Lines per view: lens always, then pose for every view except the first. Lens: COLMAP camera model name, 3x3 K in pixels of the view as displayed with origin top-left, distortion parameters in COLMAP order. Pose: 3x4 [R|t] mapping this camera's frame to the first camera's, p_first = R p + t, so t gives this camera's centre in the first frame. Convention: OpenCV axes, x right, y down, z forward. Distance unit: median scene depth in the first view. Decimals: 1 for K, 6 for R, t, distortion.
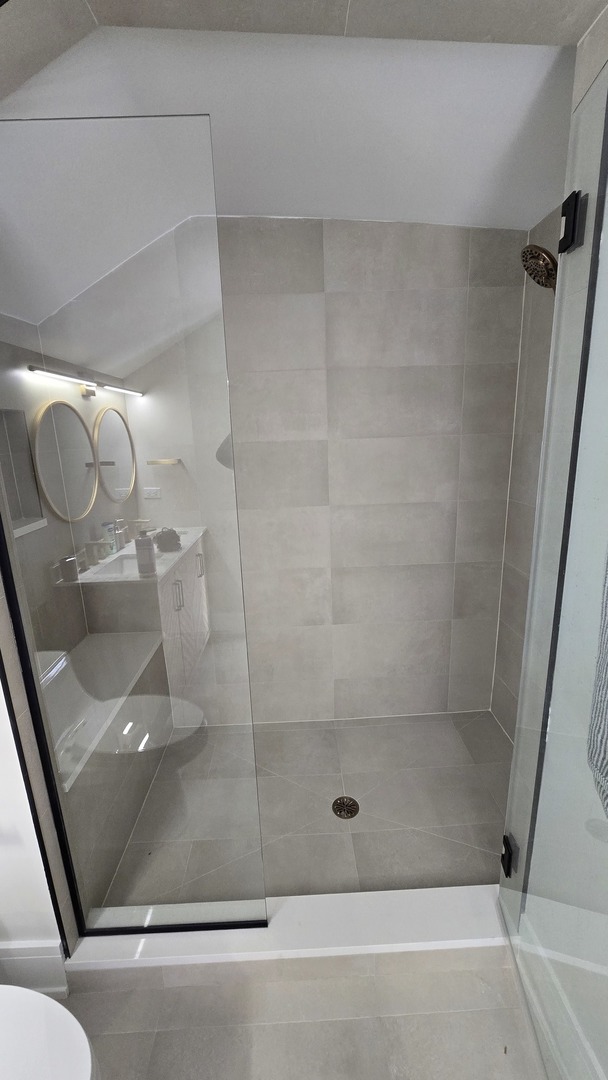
lens RADIAL K [[441.4, 0, 300.9], [0, 441.4, 539.2], [0, 0, 1]] dist [-0.002035, 0.000426]
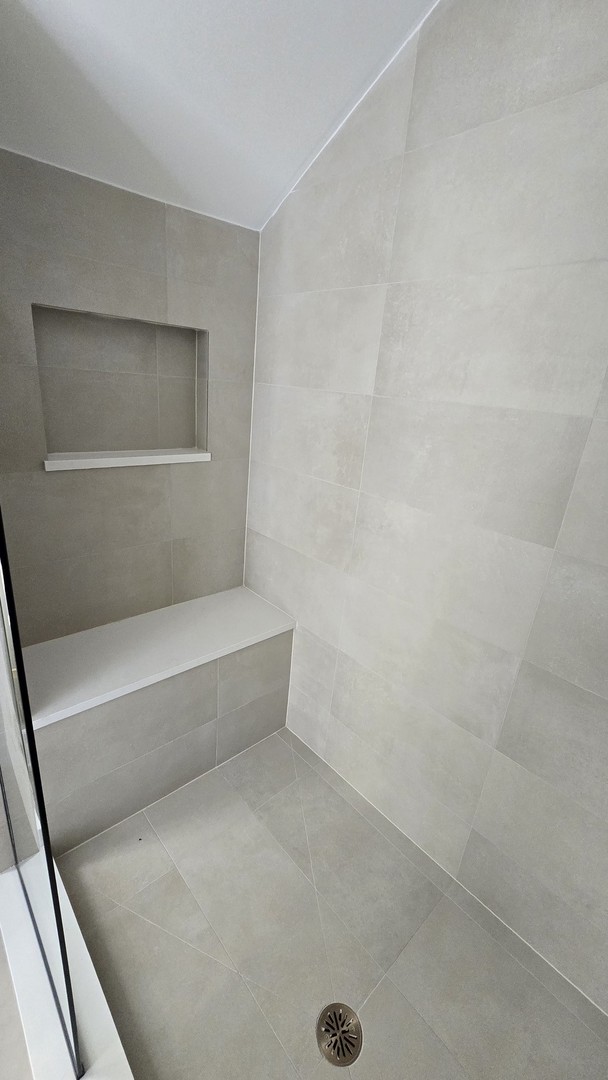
lens RADIAL K [[441.4, 0, 300.9], [0, 441.4, 539.2], [0, 0, 1]] dist [-0.002035, 0.000426]
pose [[0.653361, 0.341135, -0.675830, 0.217033], [-0.289400, 0.937463, 0.193419, -0.103367], [0.699548, 0.069213, 0.711226, 0.444743]]
